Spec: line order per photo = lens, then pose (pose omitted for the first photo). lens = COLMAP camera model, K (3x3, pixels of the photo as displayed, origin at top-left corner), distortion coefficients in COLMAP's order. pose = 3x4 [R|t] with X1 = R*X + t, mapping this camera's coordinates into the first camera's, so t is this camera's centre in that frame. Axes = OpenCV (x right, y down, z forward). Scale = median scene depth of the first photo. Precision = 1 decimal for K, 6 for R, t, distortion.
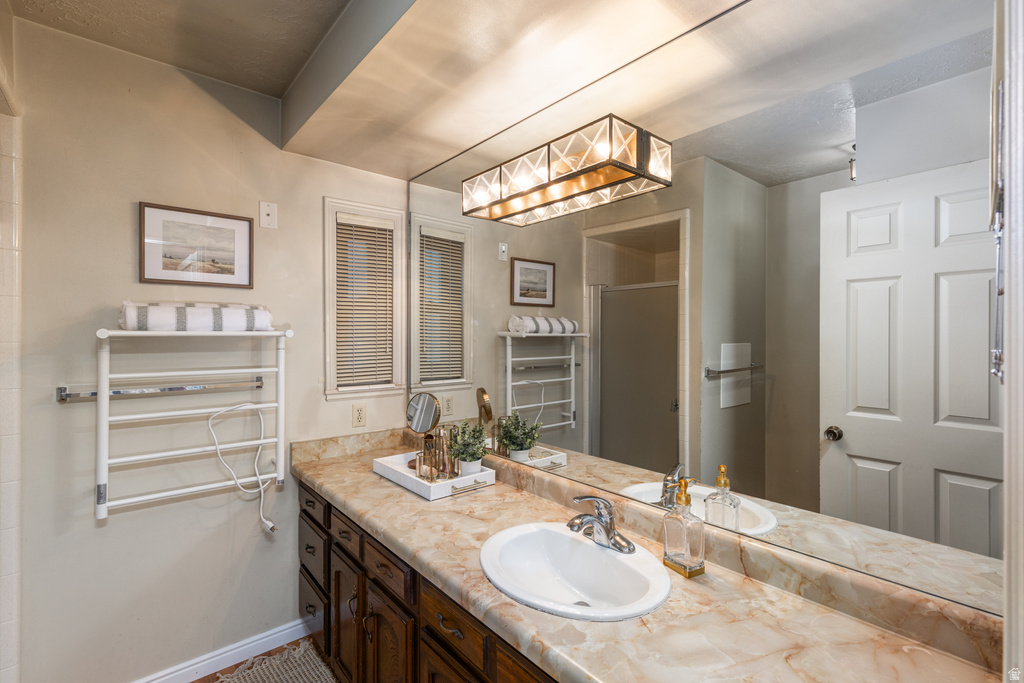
lens RADIAL K [[464.9, 0, 513.5], [0, 464.9, 333.1], [0, 0, 1]] dist [0.007379, -0.000152]
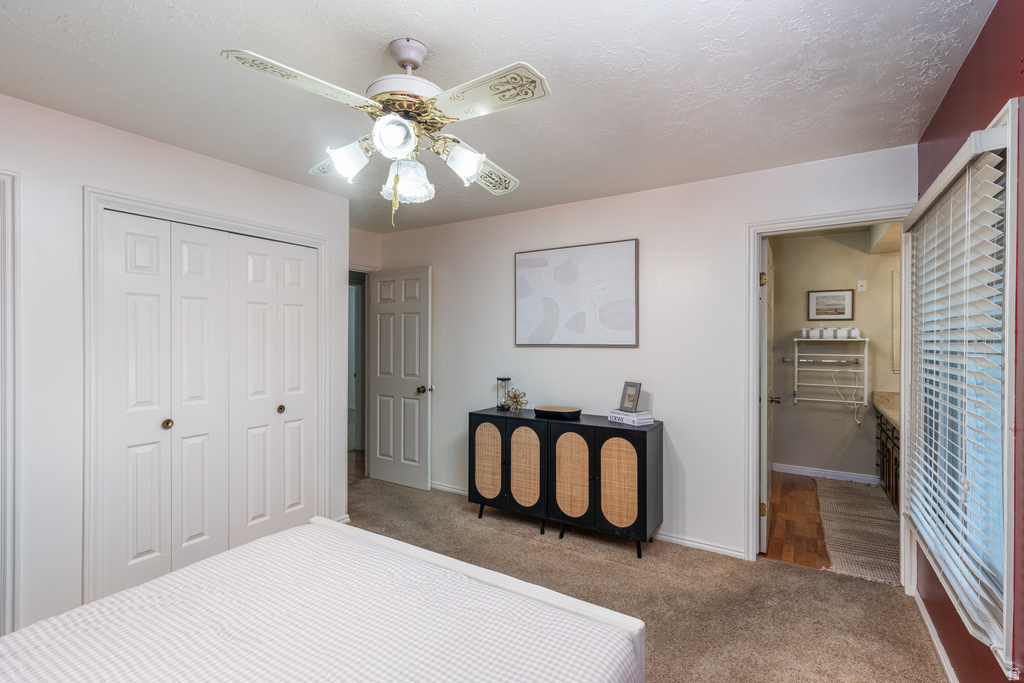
lens RADIAL K [[464.9, 0, 514.9], [0, 464.9, 343.1], [0, 0, 1]] dist [0.007379, -0.000152]
pose [[0.292965, -0.005569, -0.956107, 1.231959], [-0.009720, 0.999914, -0.008803, 0.057606], [0.956074, 0.011872, 0.292886, -1.352384]]
